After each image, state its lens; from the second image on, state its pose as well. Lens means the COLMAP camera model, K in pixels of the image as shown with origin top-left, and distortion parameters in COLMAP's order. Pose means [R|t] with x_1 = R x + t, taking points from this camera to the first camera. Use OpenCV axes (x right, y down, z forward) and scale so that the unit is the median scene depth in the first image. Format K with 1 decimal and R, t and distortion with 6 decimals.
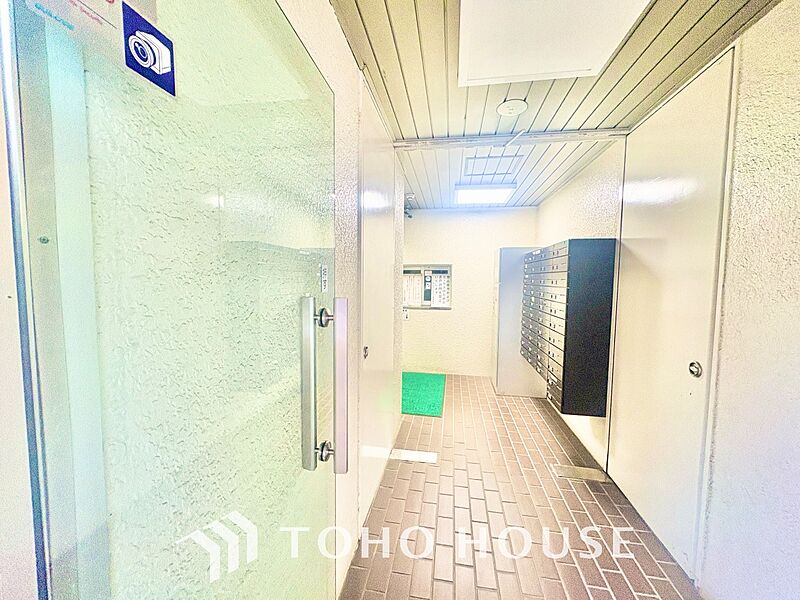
lens RADIAL K [[317.6, 0, 402.3], [0, 317.6, 300.7], [0, 0, 1]] dist [-0.000788, -0.000505]
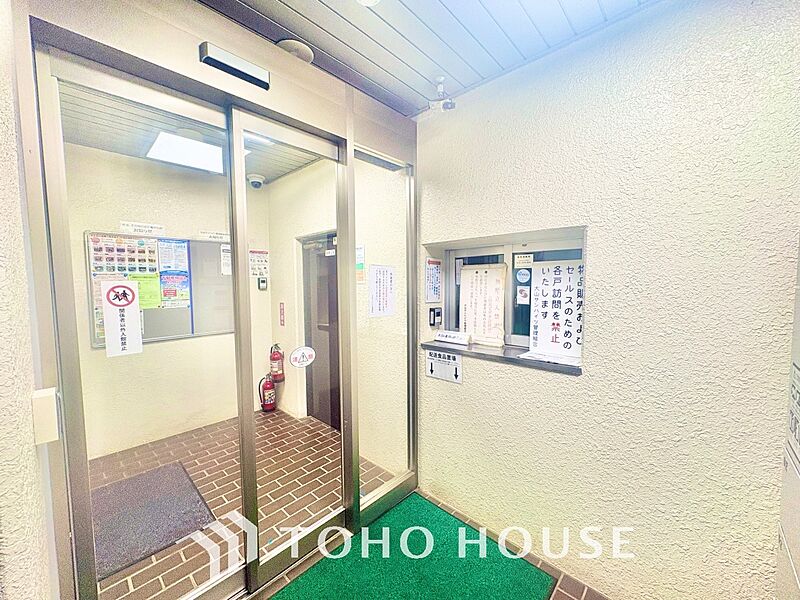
lens RADIAL K [[317.6, 0, 397.5], [0, 317.6, 300.5], [0, 0, 1]] dist [-0.000788, -0.000505]
pose [[0.839977, 0.019112, -0.542286, 0.160410], [-0.017456, 0.999814, 0.008198, -0.041306], [0.542342, 0.002580, 0.840154, 0.616483]]
